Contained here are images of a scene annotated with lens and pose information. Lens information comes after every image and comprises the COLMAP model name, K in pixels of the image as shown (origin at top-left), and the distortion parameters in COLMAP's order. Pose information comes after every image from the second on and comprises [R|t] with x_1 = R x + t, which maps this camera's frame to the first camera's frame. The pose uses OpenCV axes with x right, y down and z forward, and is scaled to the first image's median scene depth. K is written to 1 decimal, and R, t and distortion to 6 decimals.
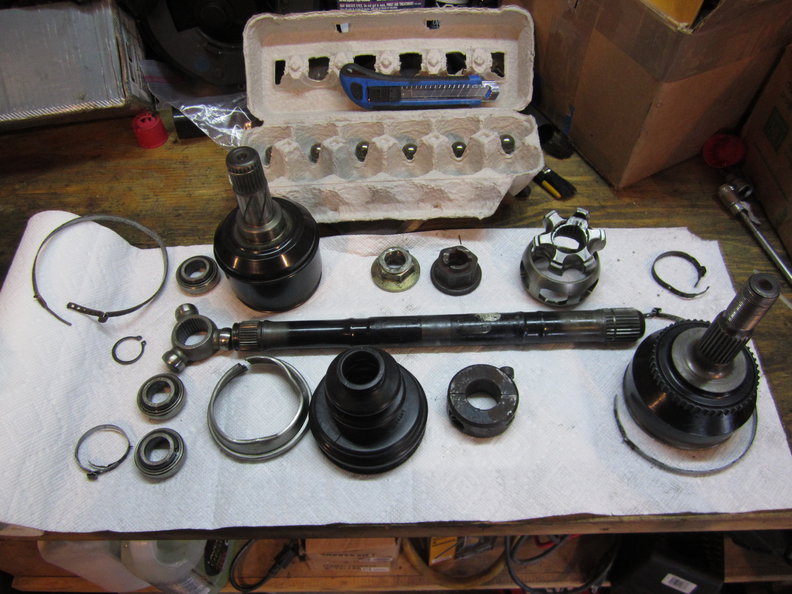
lens RADIAL K [[643.1, 0, 399.3], [0, 643.1, 290.9], [0, 0, 1]] dist [-0.057636, 0.018236]
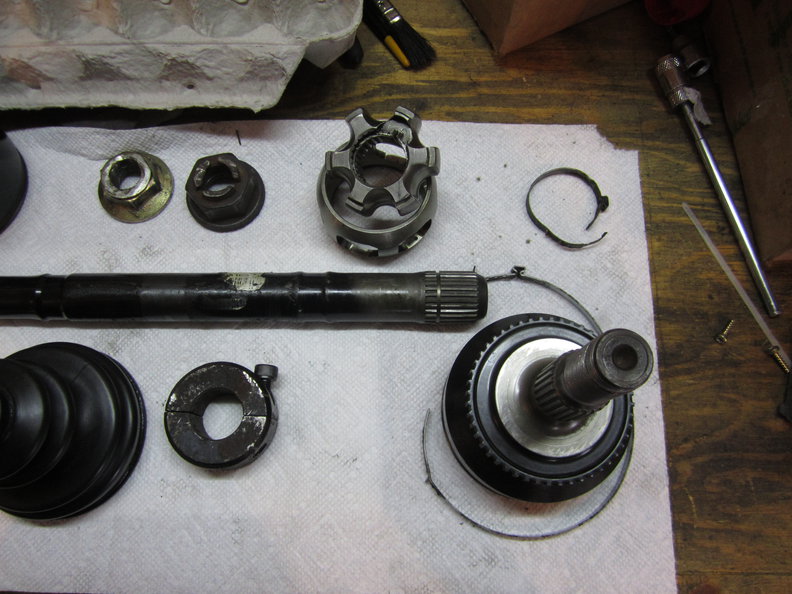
lens RADIAL K [[643.1, 0, 396.6], [0, 643.1, 297.2], [0, 0, 1]] dist [-0.057636, 0.018236]
pose [[0.999508, 0.024495, 0.019565, 0.247790], [-0.029435, 0.948023, 0.316838, -0.137412], [-0.010787, -0.317259, 0.948278, 0.340814]]
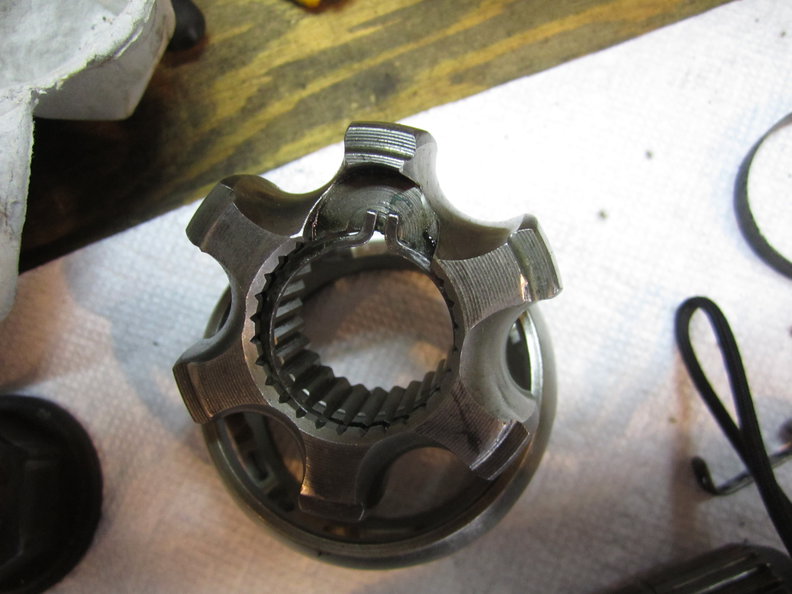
lens RADIAL K [[643.1, 0, 400.3], [0, 643.1, 296.1], [0, 0, 1]] dist [-0.057636, 0.018236]
pose [[0.938788, -0.344182, 0.014693, 0.253336], [0.314707, 0.874179, 0.369824, -0.135231], [-0.140131, -0.342562, 0.928986, 0.764319]]
